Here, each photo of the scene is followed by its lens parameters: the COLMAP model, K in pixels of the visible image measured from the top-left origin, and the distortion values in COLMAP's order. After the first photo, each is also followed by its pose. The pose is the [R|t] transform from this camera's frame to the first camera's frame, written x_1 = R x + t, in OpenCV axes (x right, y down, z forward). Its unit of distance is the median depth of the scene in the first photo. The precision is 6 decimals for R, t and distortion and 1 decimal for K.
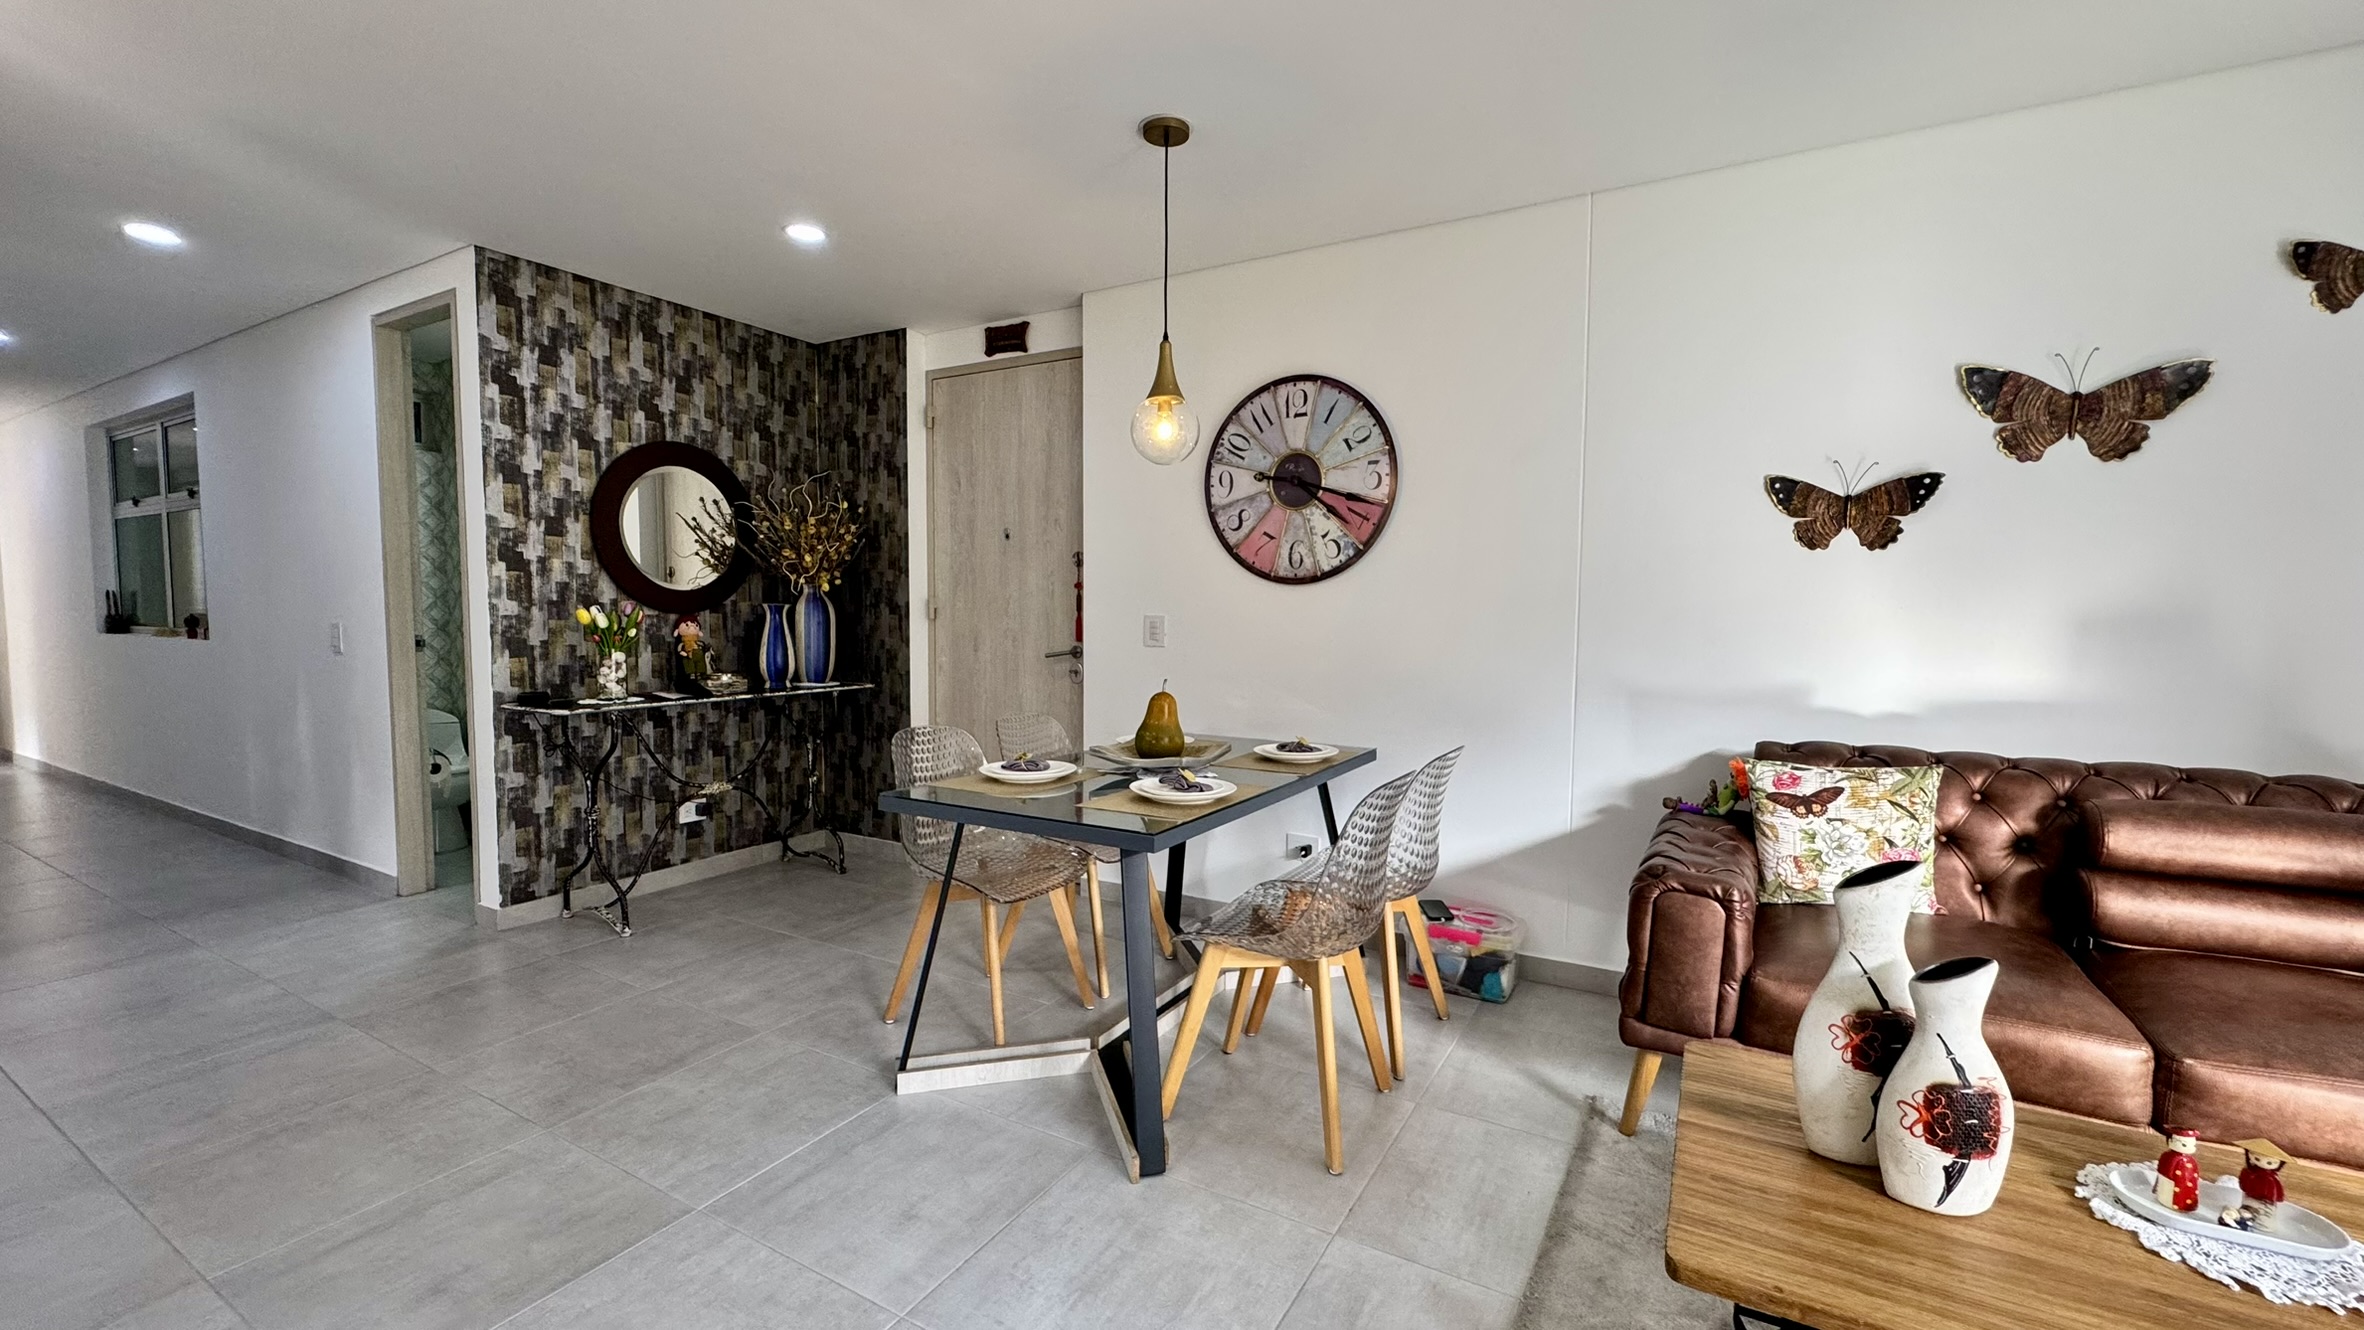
lens RADIAL K [[943.2, 0, 1182.7], [0, 943.2, 661.8], [0, 0, 1]] dist [-0.000579, 0.000185]
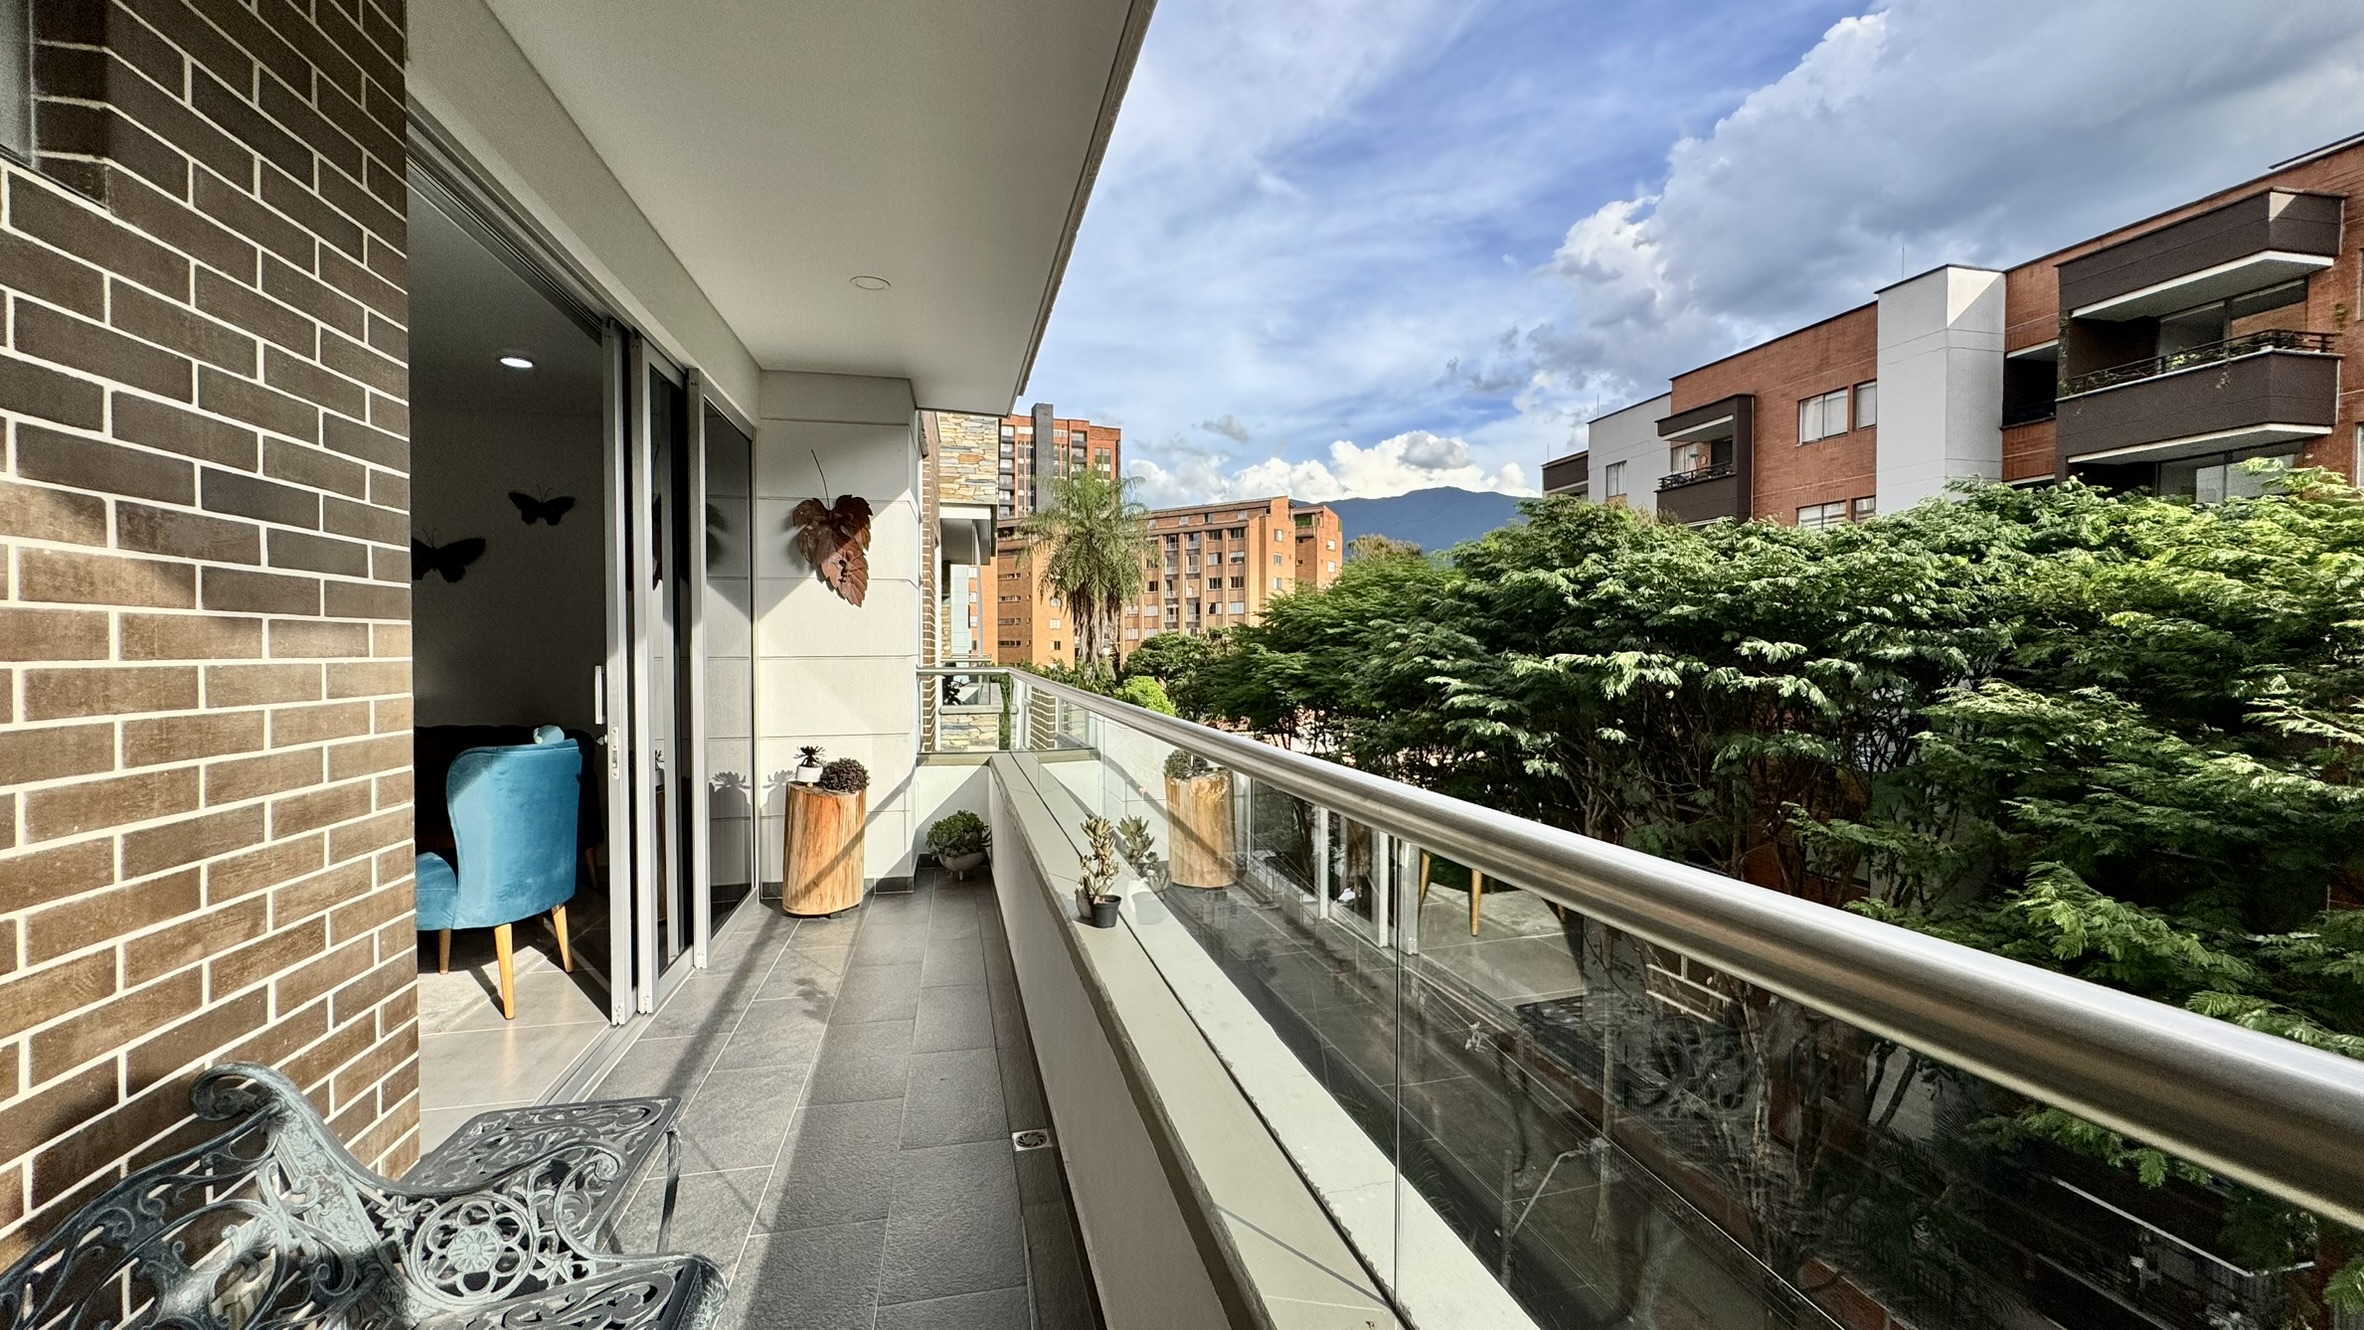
lens RADIAL K [[943.2, 0, 1182.7], [0, 943.2, 661.8], [0, 0, 1]] dist [-0.000579, 0.000185]
pose [[0.734185, -0.017526, 0.678723, 0.498972], [0.049344, 0.998401, -0.027596, 0.062855], [-0.677154, 0.053752, 0.733876, -1.048140]]
